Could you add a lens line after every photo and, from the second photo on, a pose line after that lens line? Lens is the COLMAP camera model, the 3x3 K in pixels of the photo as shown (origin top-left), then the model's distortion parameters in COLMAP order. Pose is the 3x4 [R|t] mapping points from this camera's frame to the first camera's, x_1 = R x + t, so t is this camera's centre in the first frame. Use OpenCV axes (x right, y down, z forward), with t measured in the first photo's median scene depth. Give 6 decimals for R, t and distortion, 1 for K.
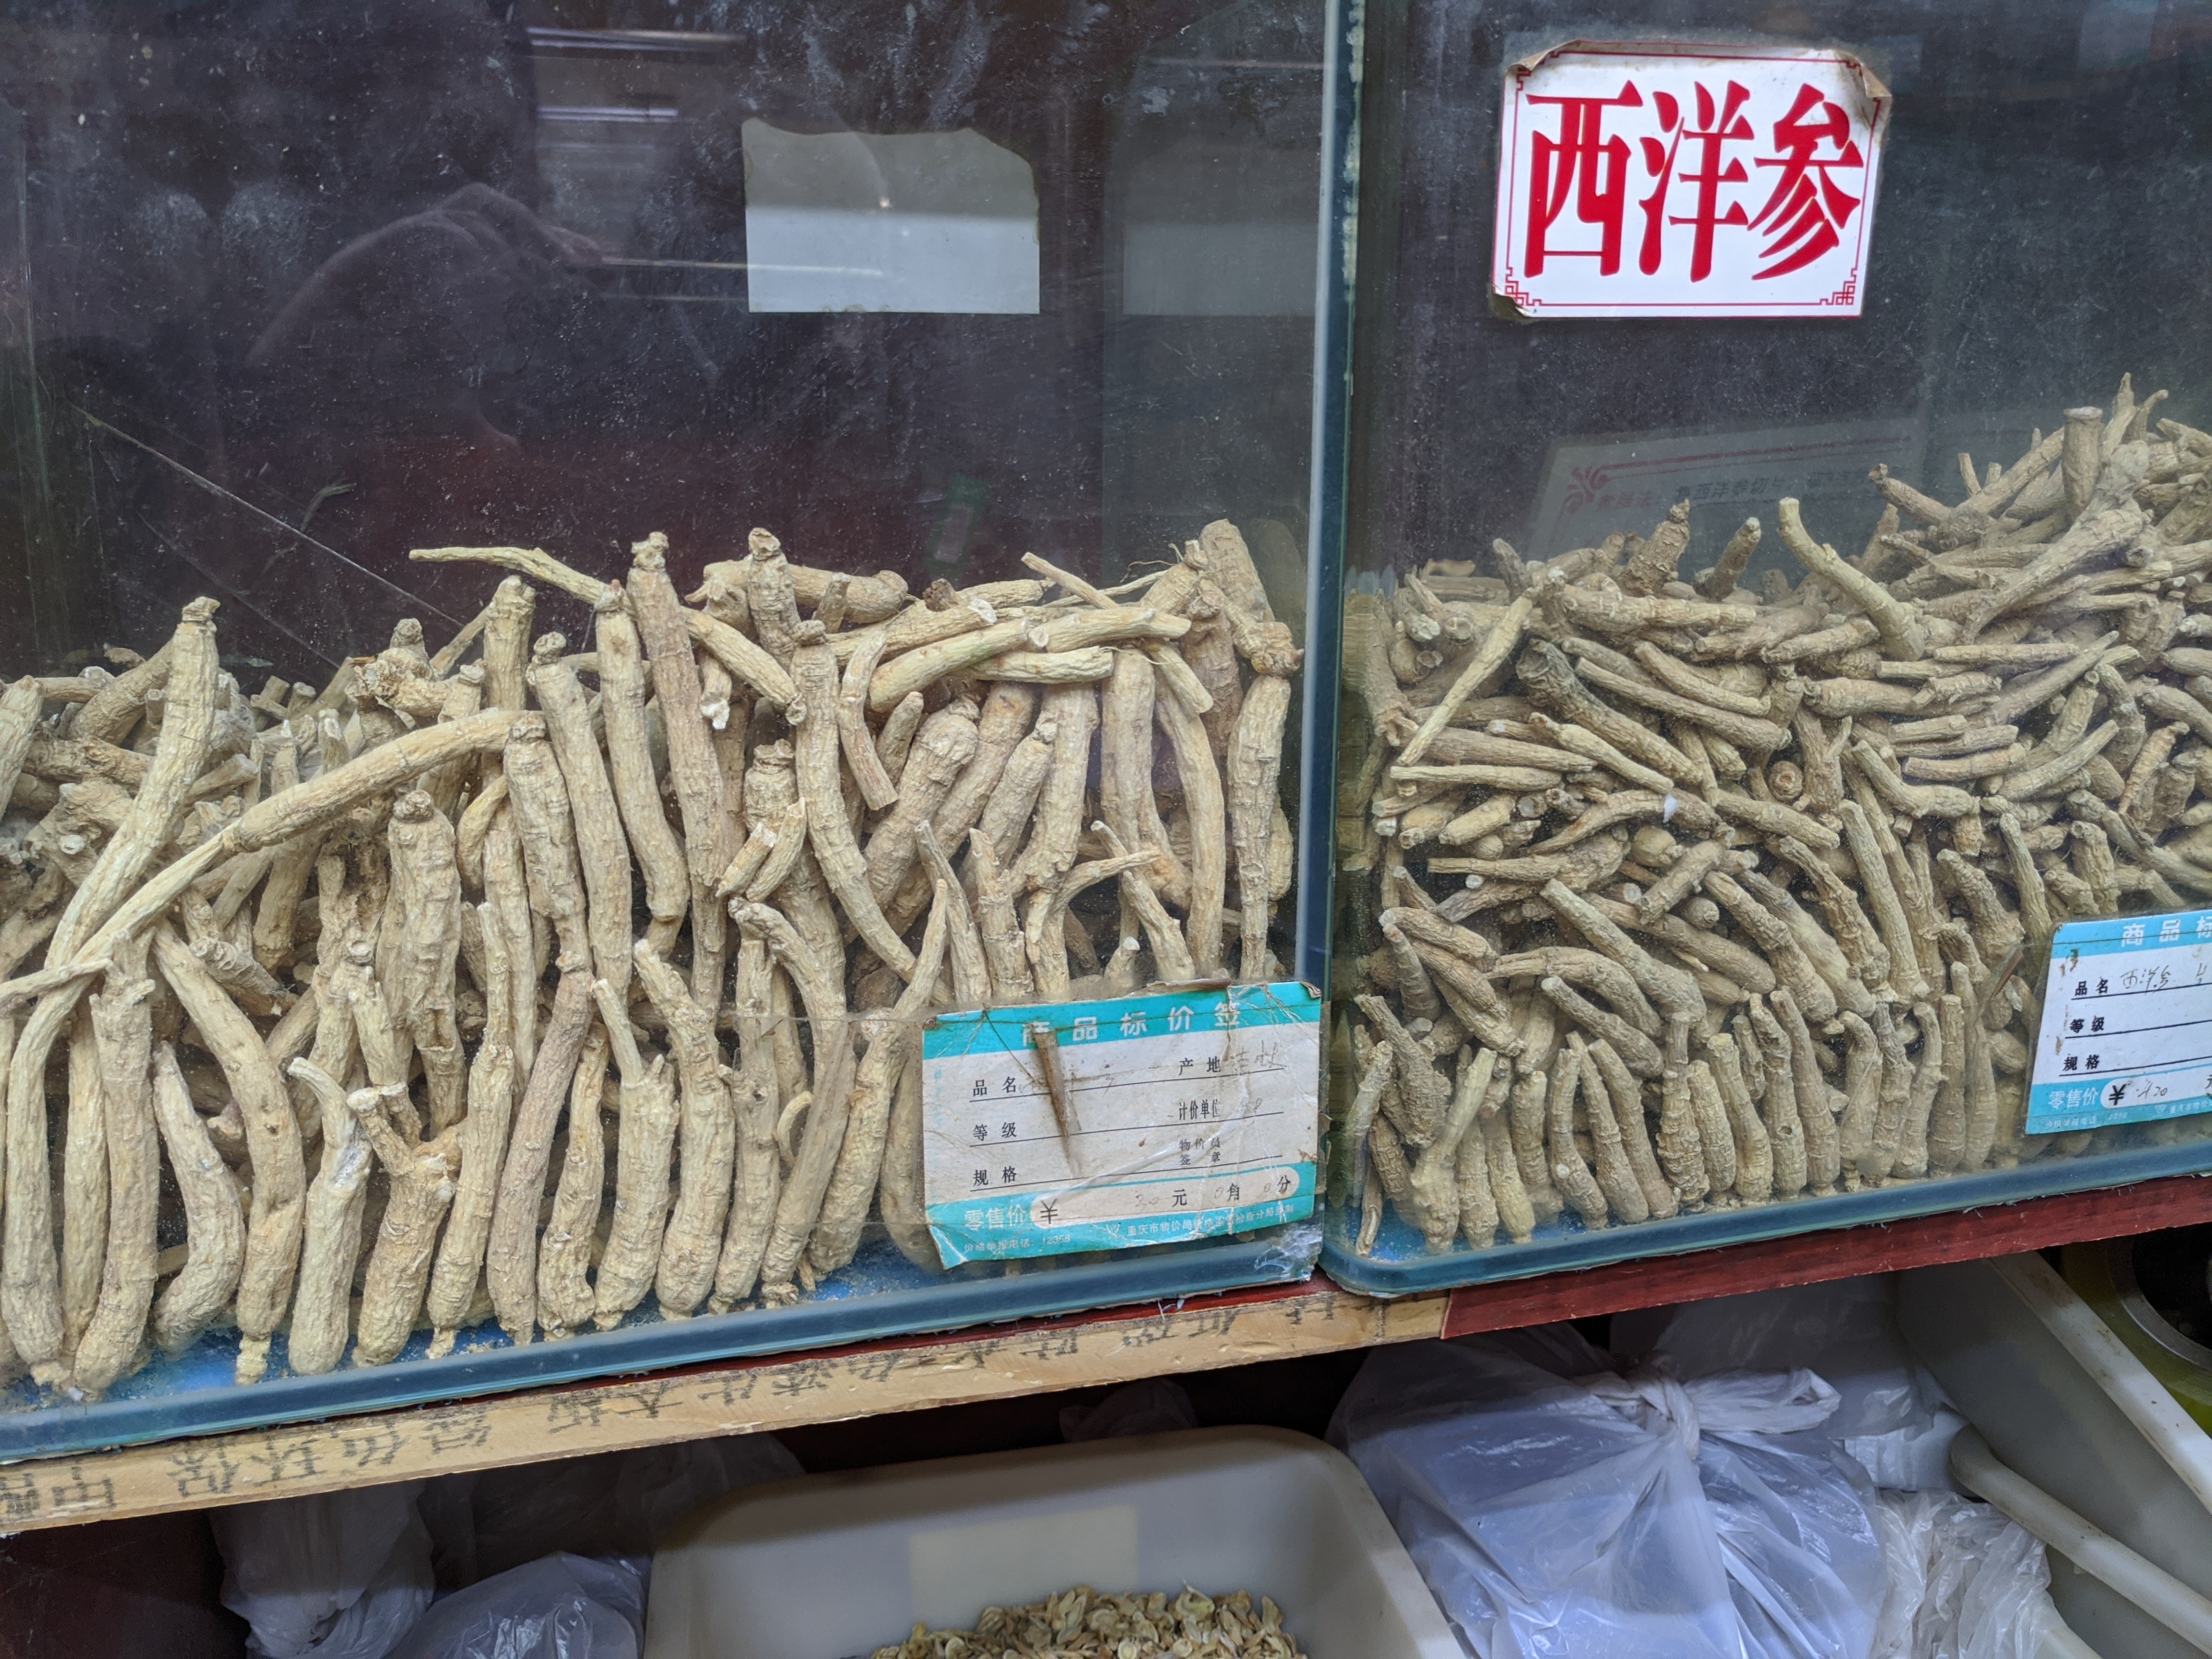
lens RADIAL K [[1877.4, 0, 1106.0], [0, 1877.4, 829.5], [0, 0, 1]] dist [0.006837, 0.005941]
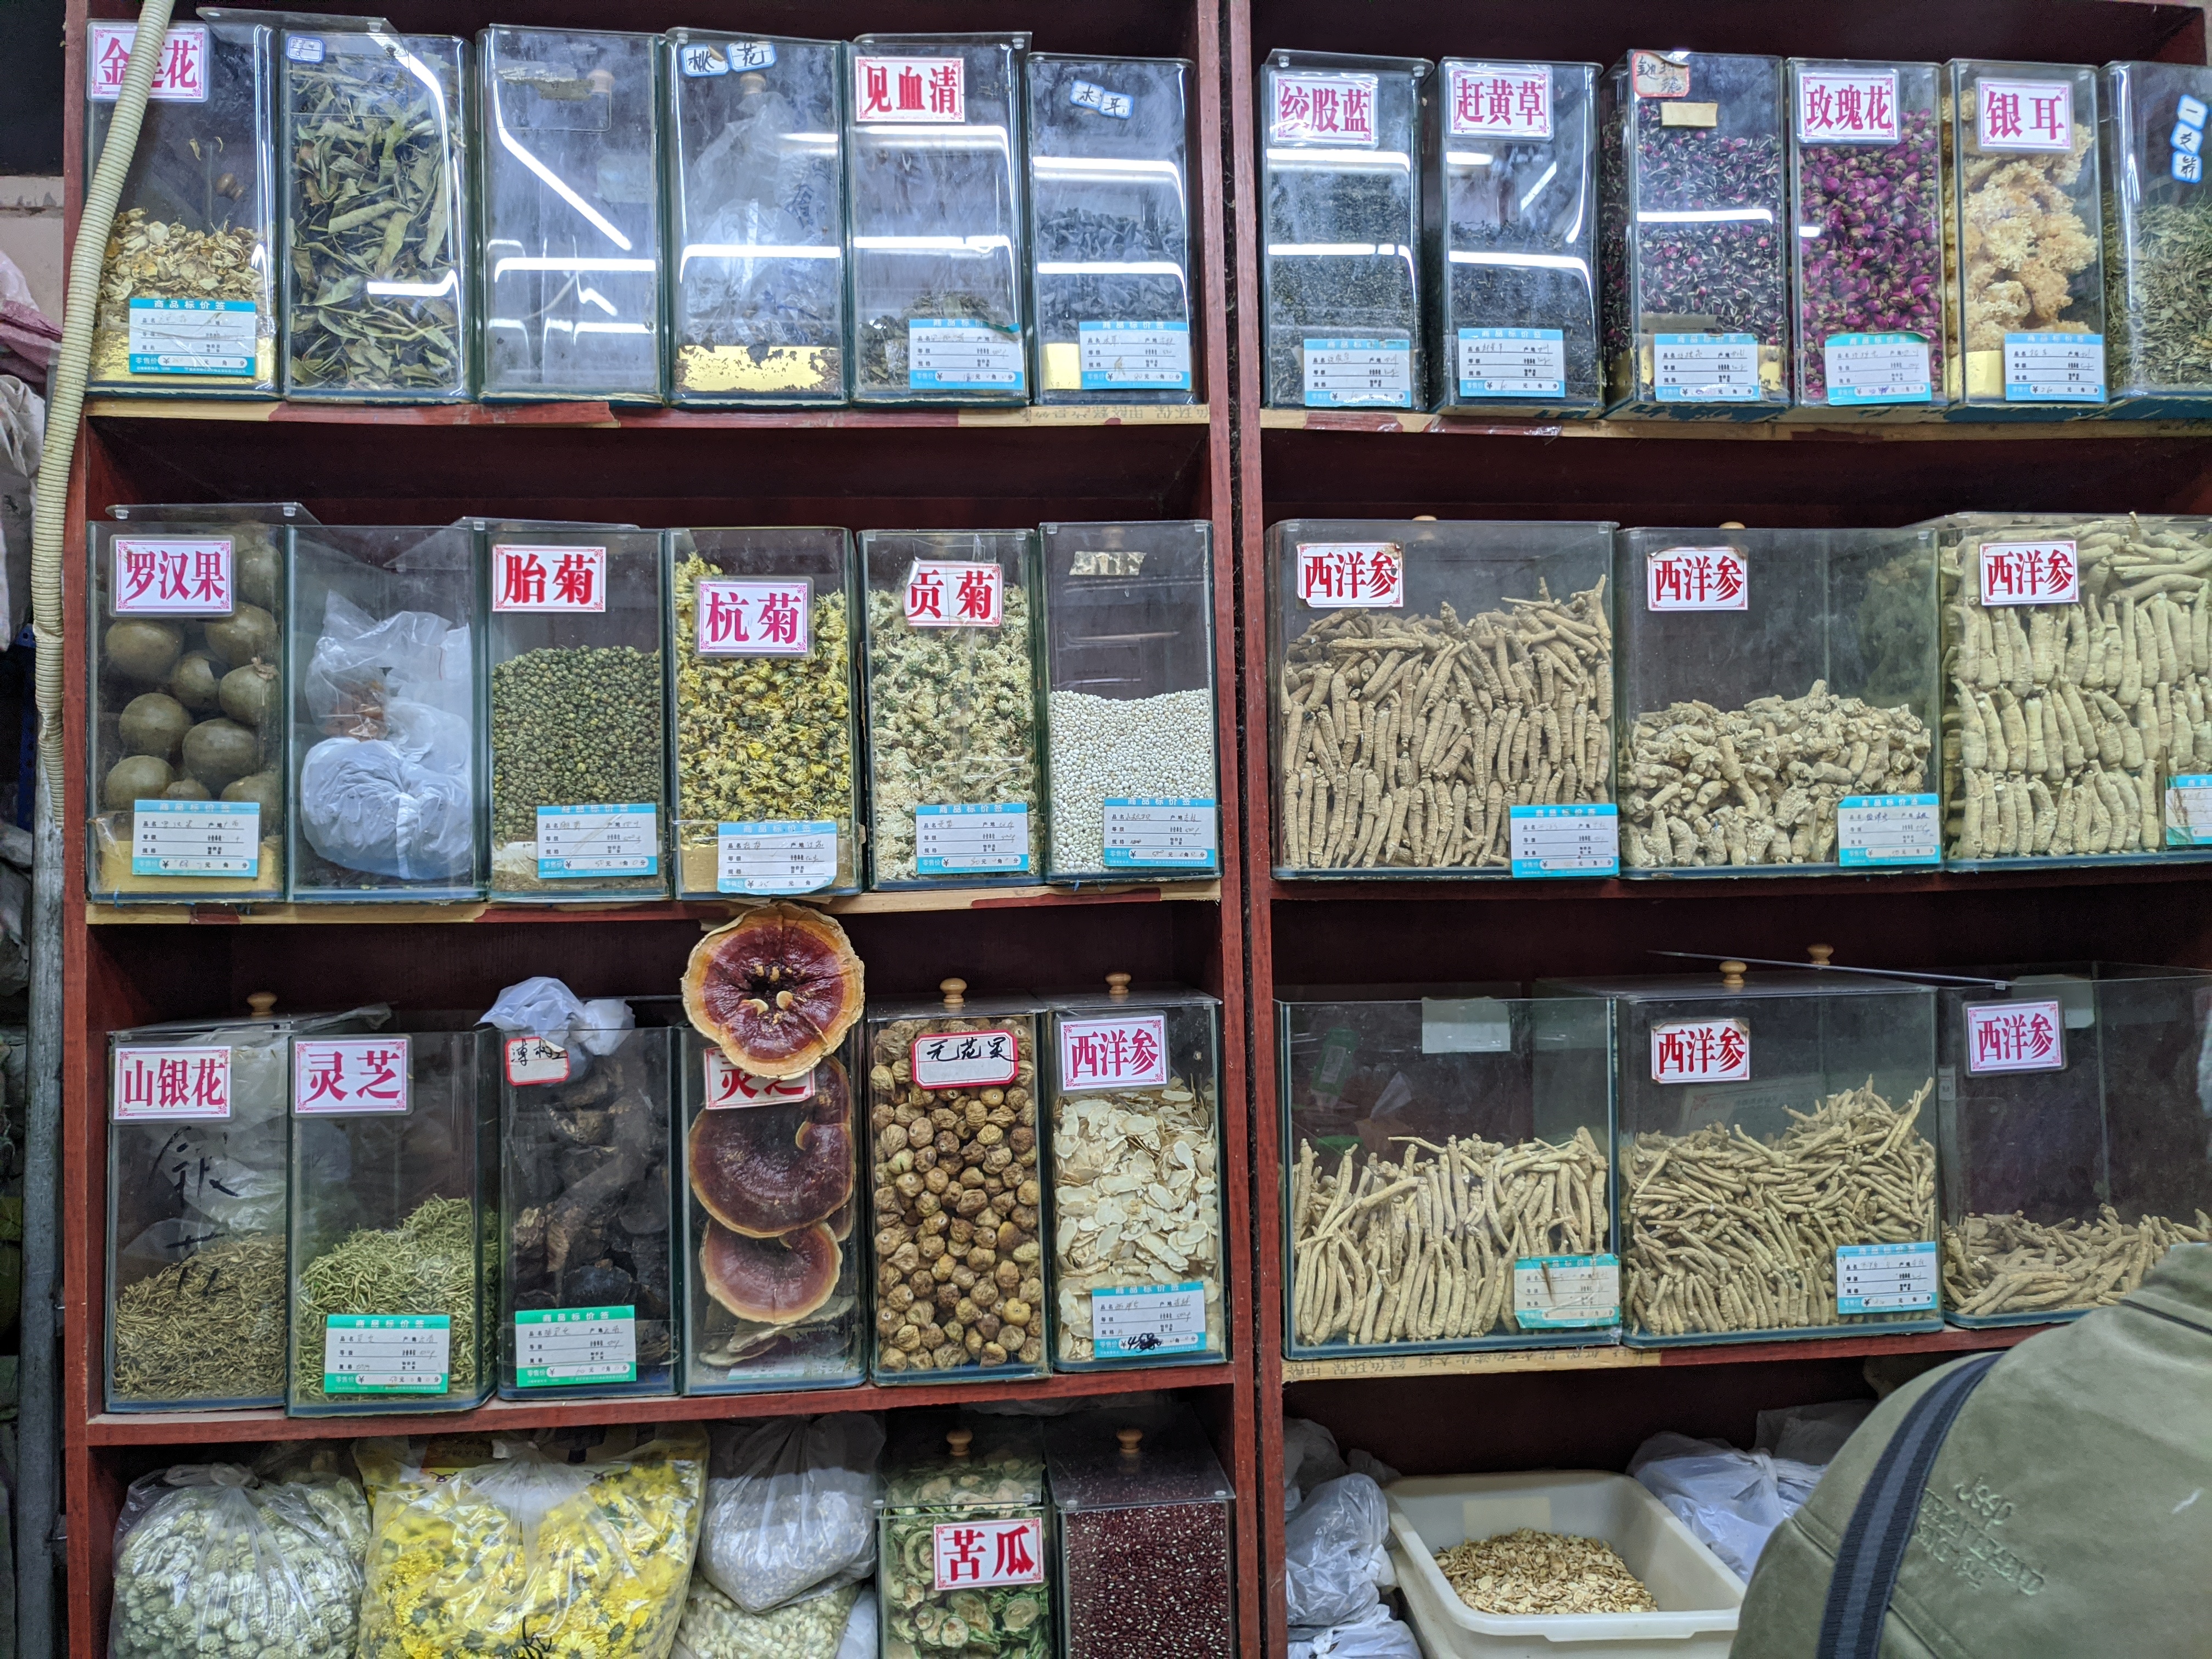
lens RADIAL K [[1877.4, 0, 1106.0], [0, 1877.4, 829.5], [0, 0, 1]] dist [0.006837, 0.005941]
pose [[0.991881, -0.015017, -0.126282, -0.408653], [-0.019440, 0.963429, -0.267256, 0.285303], [0.125677, 0.267541, 0.955315, -2.907180]]
